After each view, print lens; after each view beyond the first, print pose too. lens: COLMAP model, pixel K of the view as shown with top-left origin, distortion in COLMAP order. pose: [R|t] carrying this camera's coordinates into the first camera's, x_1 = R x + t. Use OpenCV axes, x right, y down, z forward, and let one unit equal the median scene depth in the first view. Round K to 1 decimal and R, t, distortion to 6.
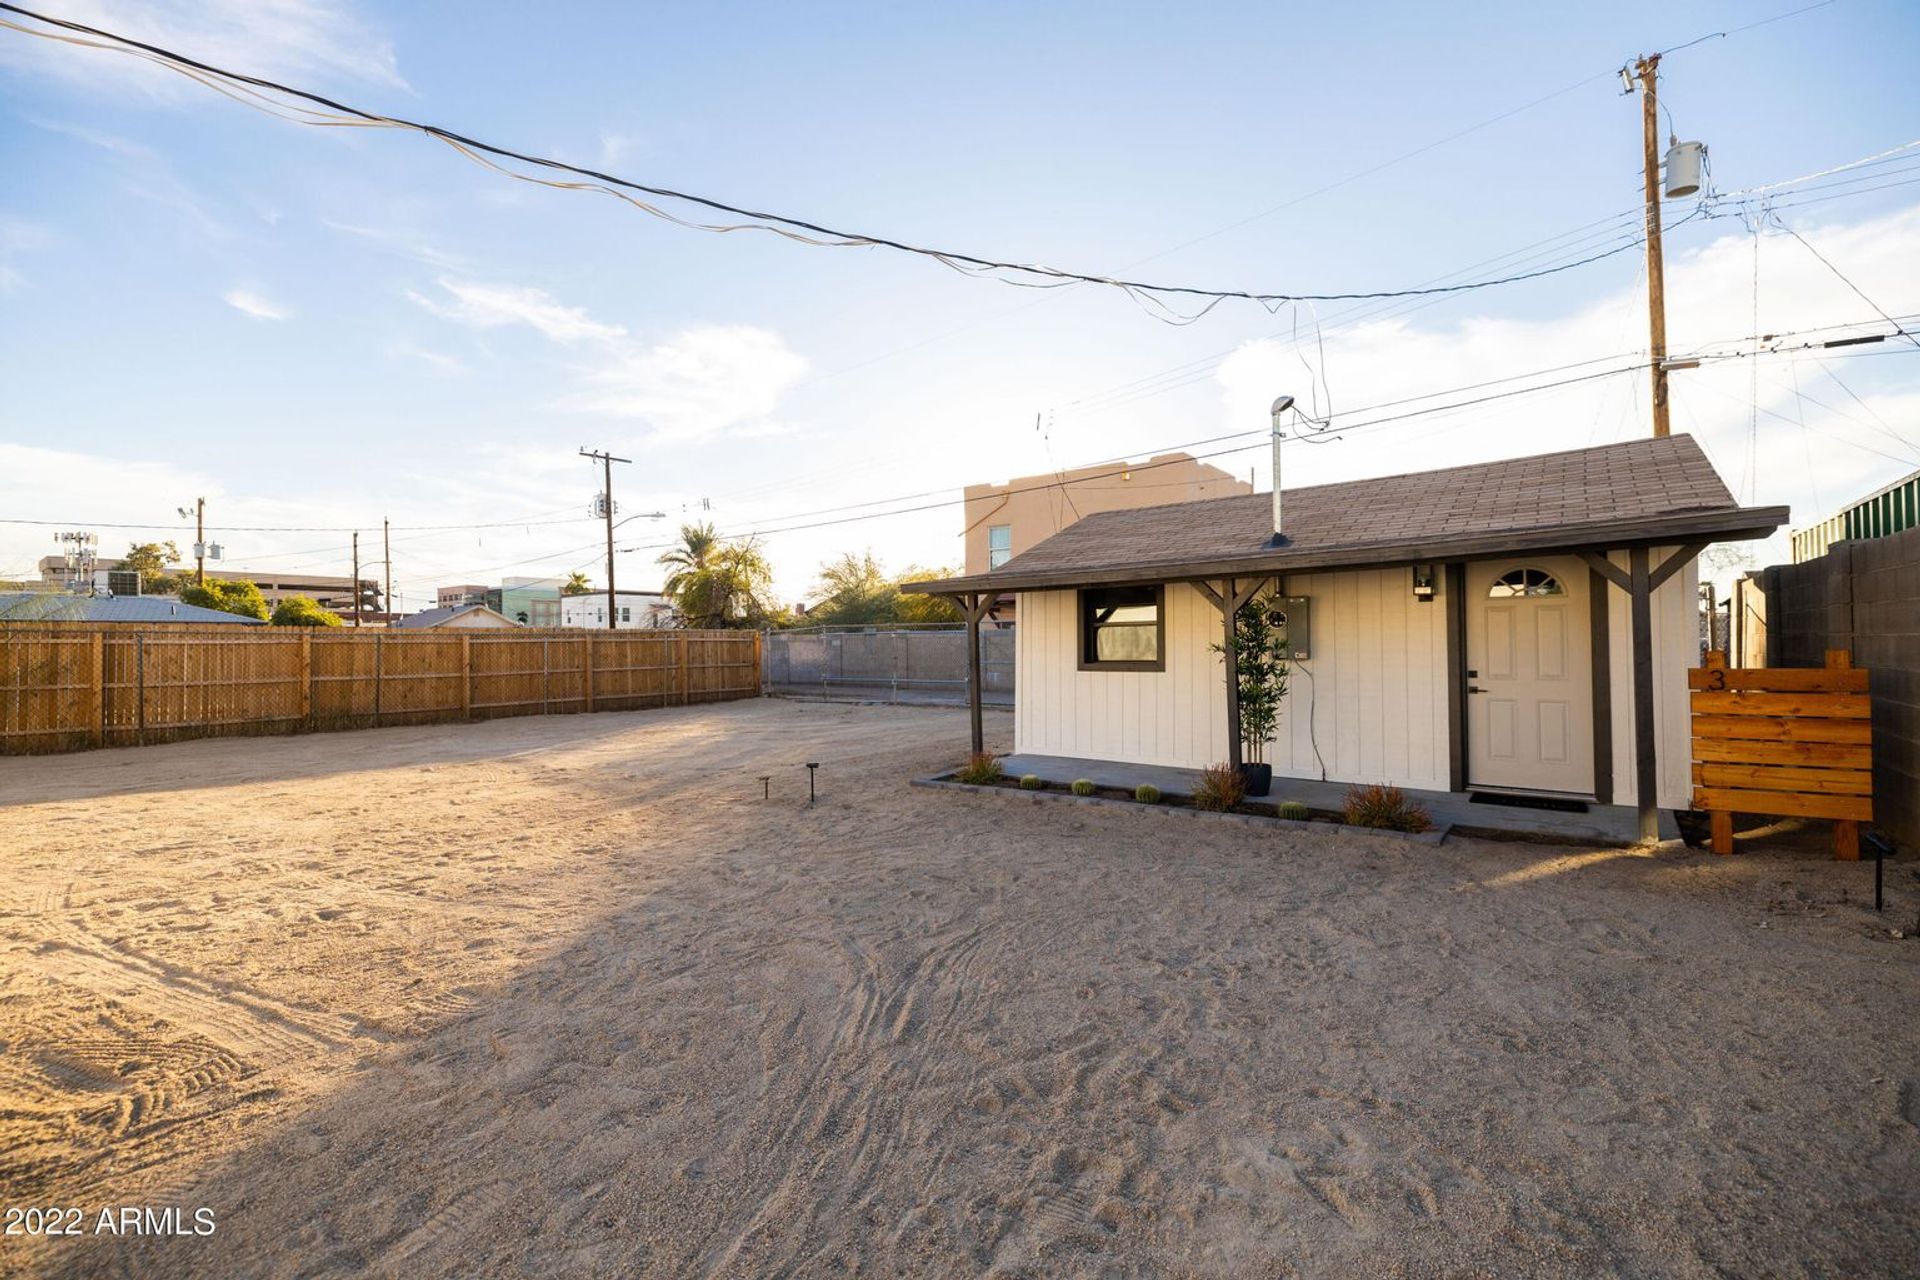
lens RADIAL K [[802.3, 0, 958.3], [0, 802.3, 629.8], [0, 0, 1]] dist [-0.001713, -0.000365]
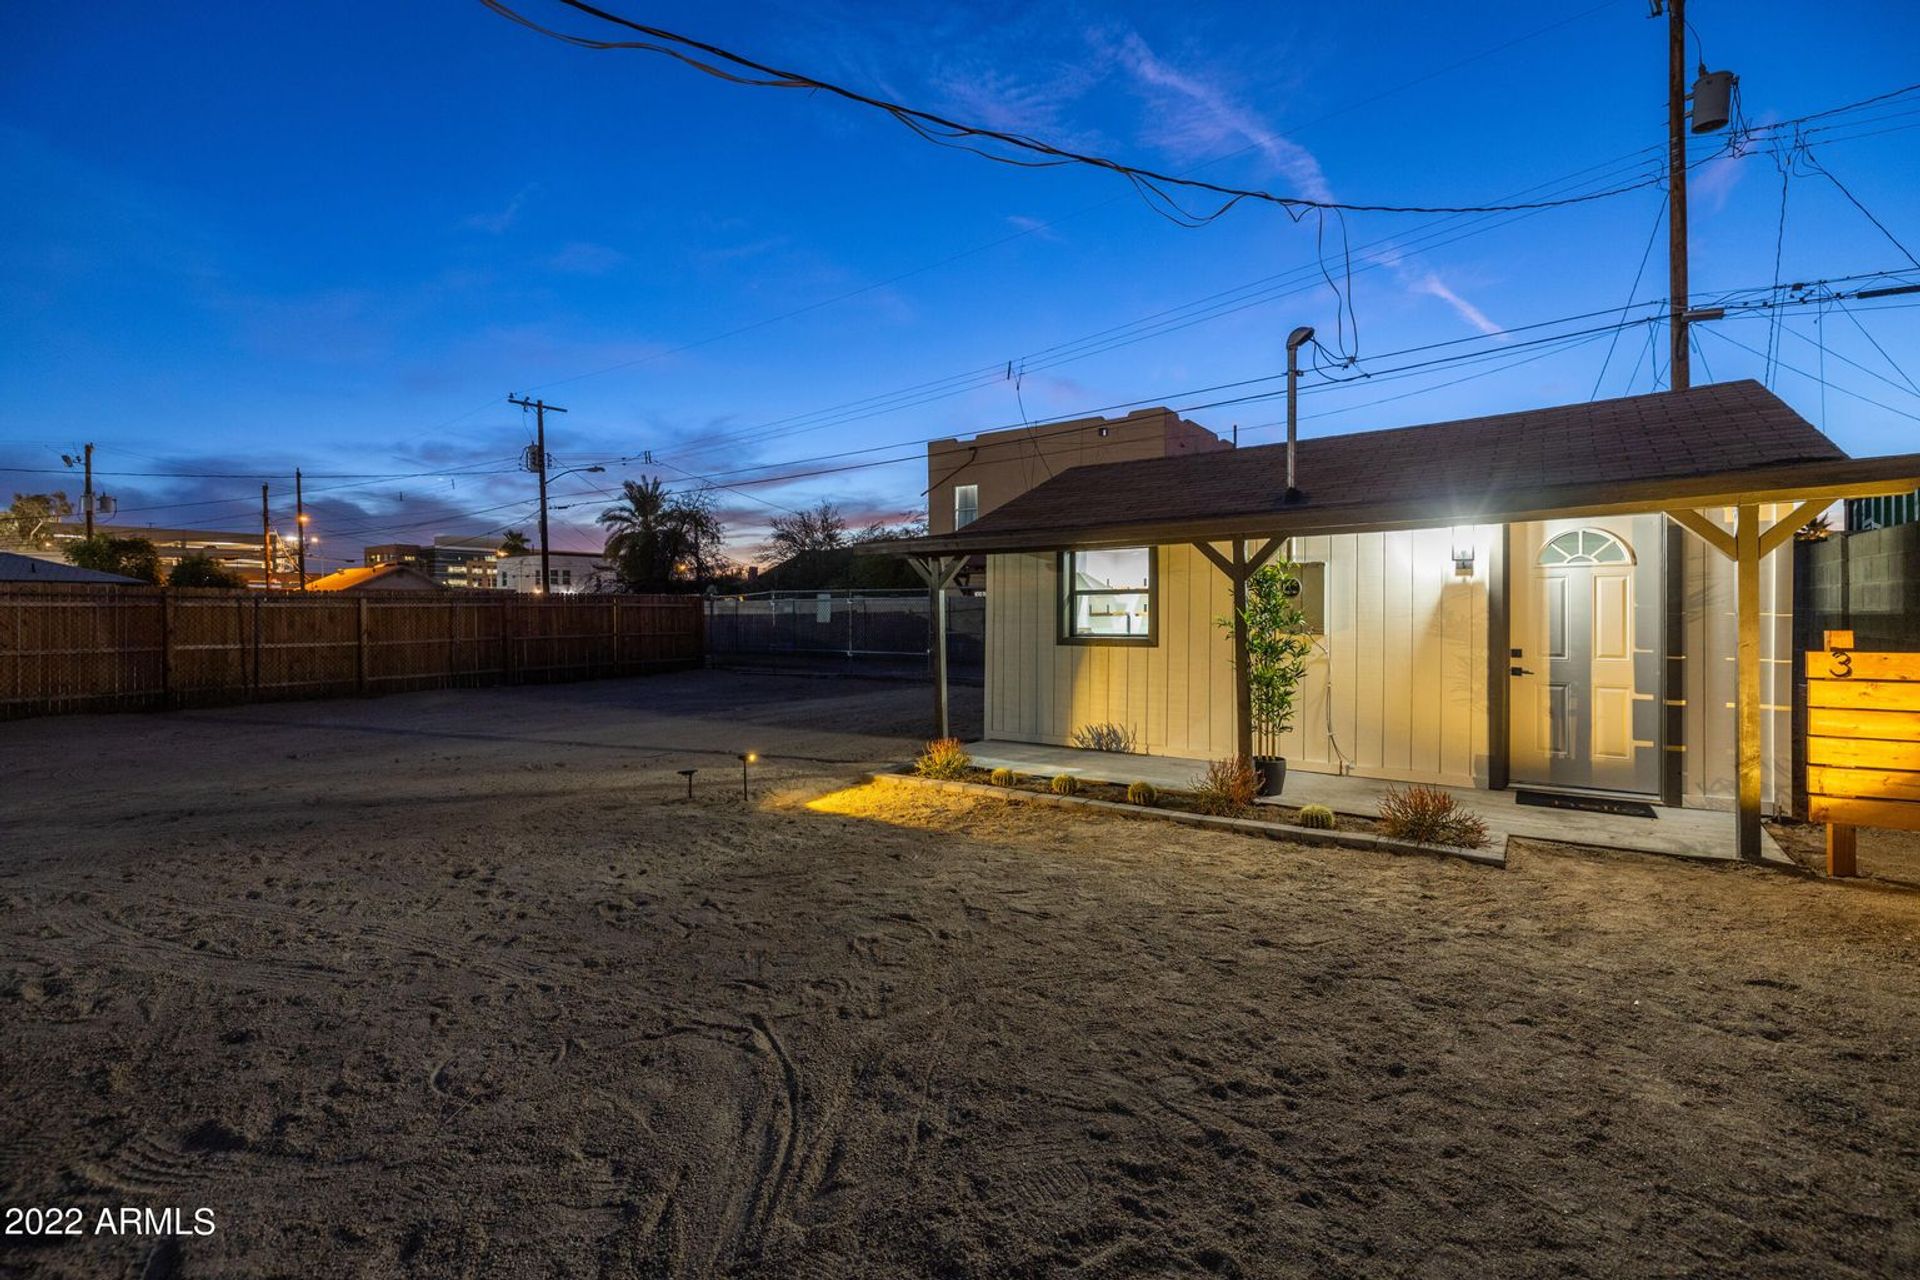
lens RADIAL K [[831.6, 0, 958.9], [0, 831.6, 617.7], [0, 0, 1]] dist [0.002519, 0.000677]
pose [[0.998944, 0.005584, 0.045603, 0.000967], [-0.006793, 0.999629, 0.026384, -0.001834], [-0.045439, -0.026666, 0.998611, 0.097096]]
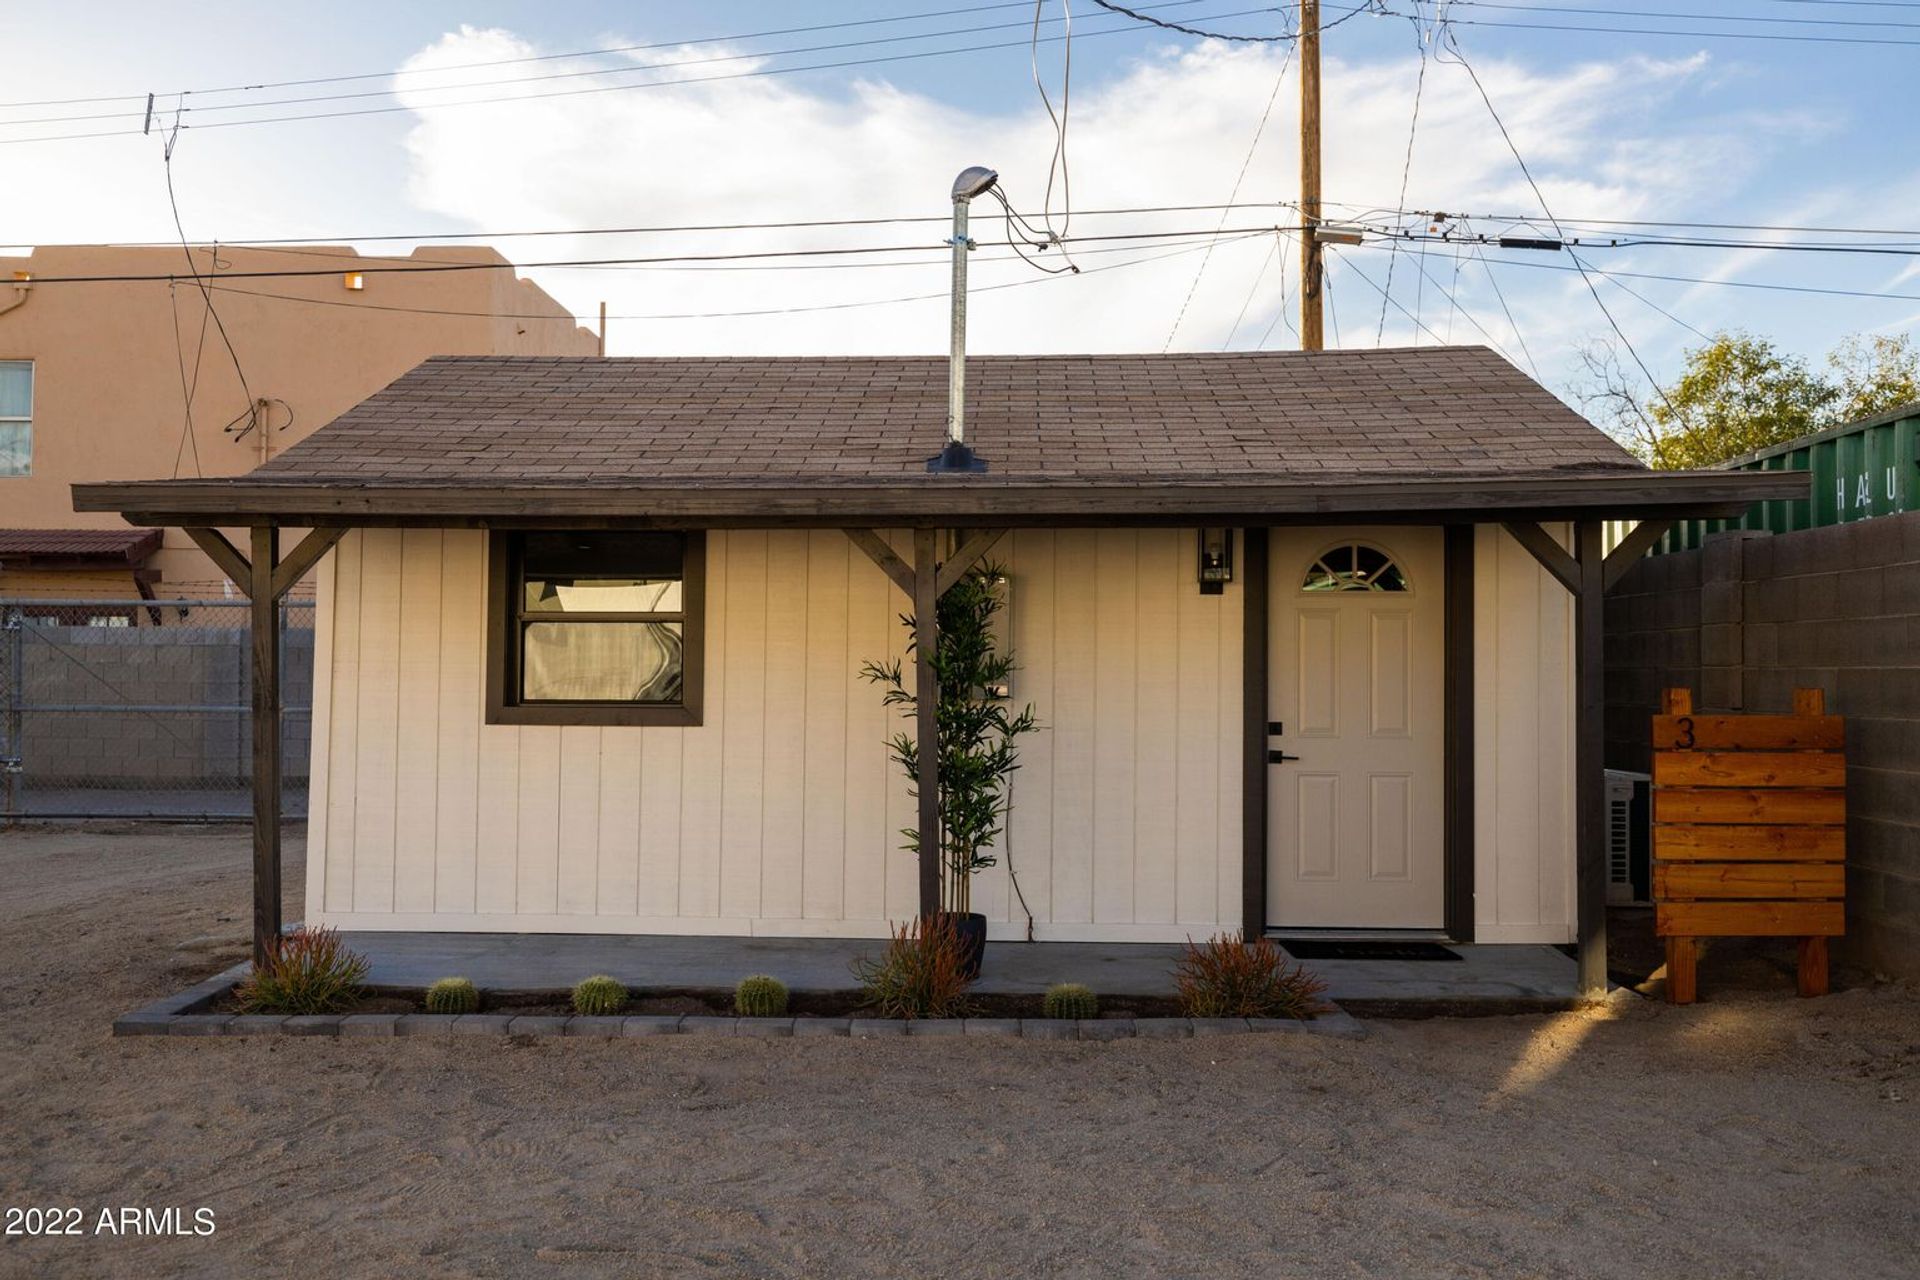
lens RADIAL K [[1754.4, 0, 958.2], [0, 1754.4, 628.9], [0, 0, 1]] dist [-0.007553, 0.005076]
pose [[0.808526, 0.033721, 0.587494, -0.184108], [-0.027921, 0.999431, -0.018940, 0.011360], [-0.587798, -0.001090, 0.809007, 0.106047]]
